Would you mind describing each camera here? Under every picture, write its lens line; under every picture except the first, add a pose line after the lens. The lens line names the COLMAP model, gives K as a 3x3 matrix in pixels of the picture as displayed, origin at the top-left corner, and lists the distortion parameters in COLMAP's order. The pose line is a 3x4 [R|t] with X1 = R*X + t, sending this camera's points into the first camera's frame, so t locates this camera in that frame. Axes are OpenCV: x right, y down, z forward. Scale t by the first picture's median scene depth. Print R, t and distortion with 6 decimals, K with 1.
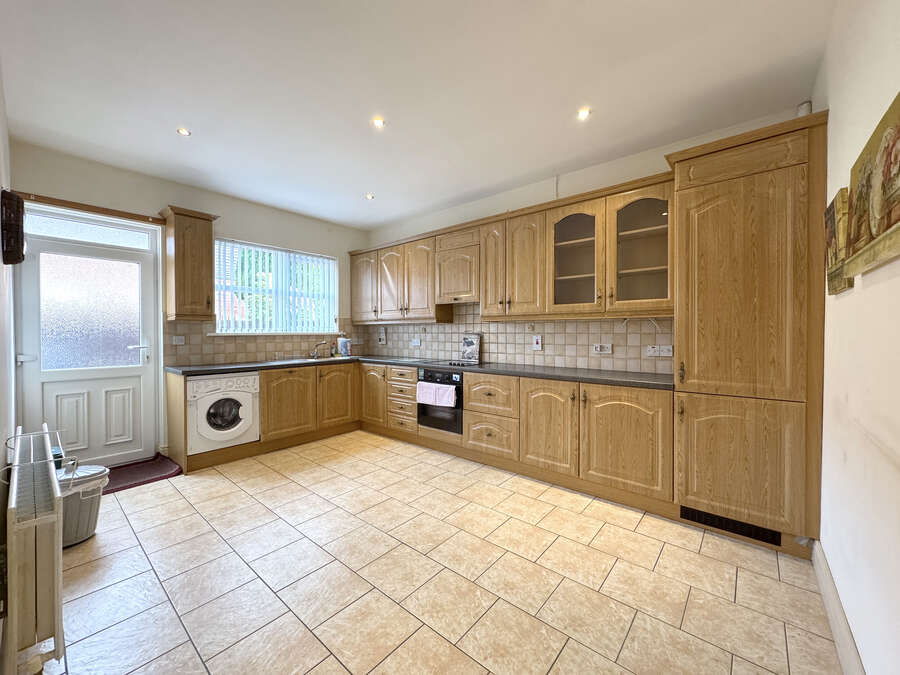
lens RADIAL K [[356.9, 0, 447.9], [0, 356.9, 334.0], [0, 0, 1]] dist [-0.008473, -0.000252]
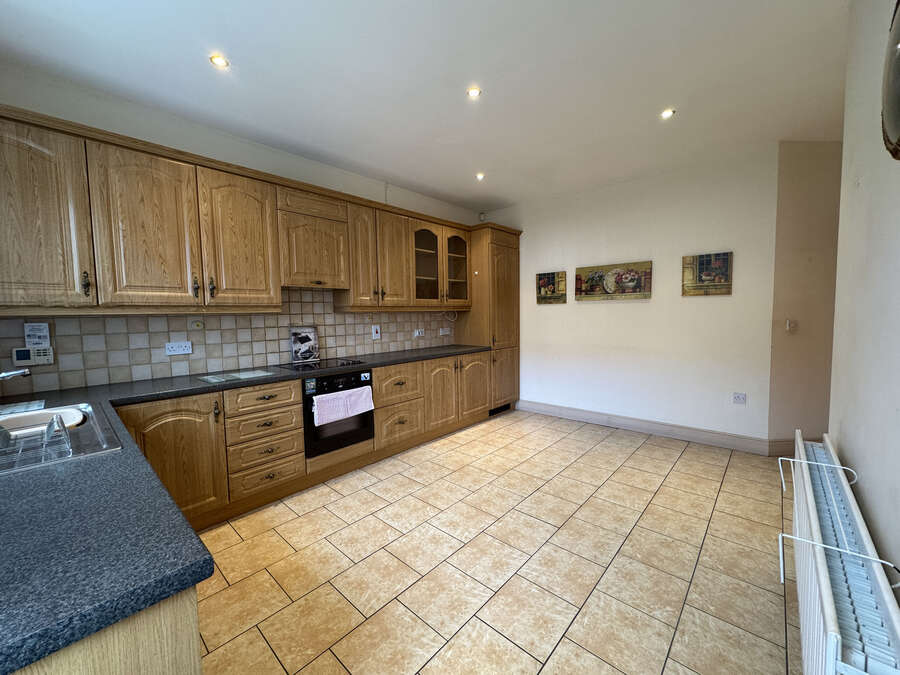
lens RADIAL K [[356.9, 0, 447.9], [0, 356.9, 337.2], [0, 0, 1]] dist [-0.008473, -0.000252]
pose [[0.034312, -0.060530, 0.997576, -0.850874], [0.028837, 0.997809, 0.059552, -0.019204], [-0.998995, 0.026724, 0.035982, 0.789773]]
